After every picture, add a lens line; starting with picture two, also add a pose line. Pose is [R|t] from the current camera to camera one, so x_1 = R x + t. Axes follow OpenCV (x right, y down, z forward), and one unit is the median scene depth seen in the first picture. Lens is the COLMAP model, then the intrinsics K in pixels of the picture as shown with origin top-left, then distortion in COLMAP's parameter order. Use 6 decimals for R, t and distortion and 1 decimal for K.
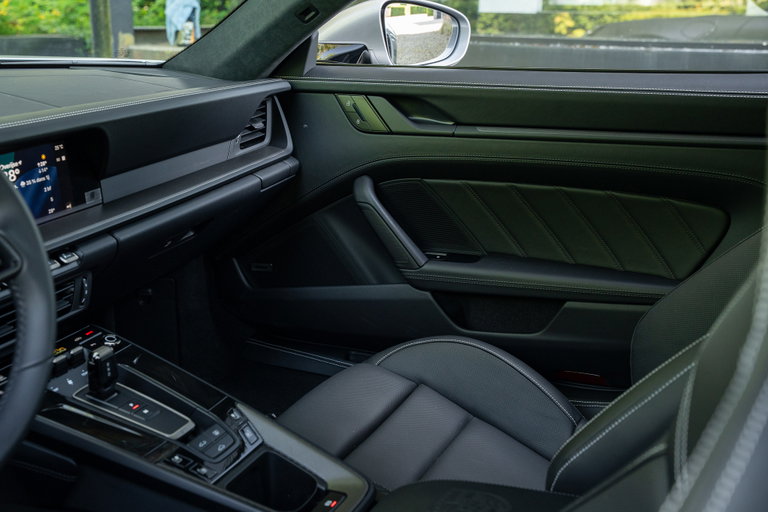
lens RADIAL K [[1046.4, 0, 383.3], [0, 1046.4, 255.0], [0, 0, 1]] dist [0.133567, 0.000000]
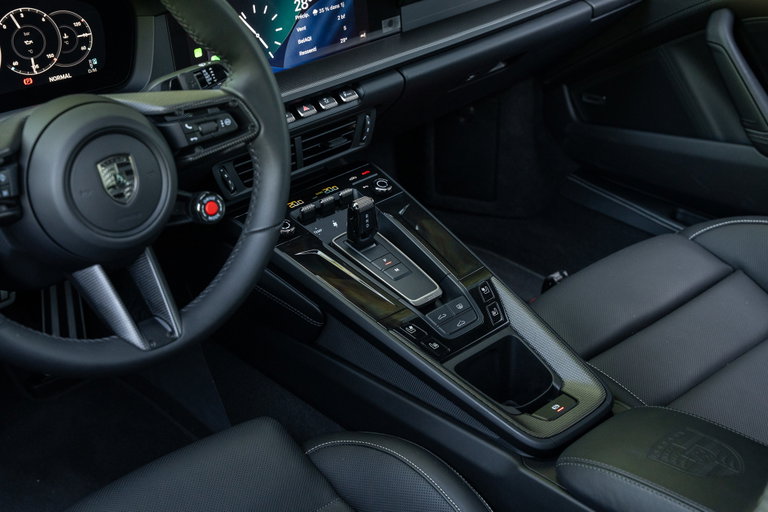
lens RADIAL K [[1153.5, 0, 380.5], [0, 1153.5, 255.7], [0, 0, 1]] dist [0.131520, 0.000000]
pose [[0.920999, 0.177801, -0.346623, 0.117305], [-0.099229, 0.967492, 0.232620, -0.101227], [0.376716, -0.179848, 0.908702, 0.024391]]
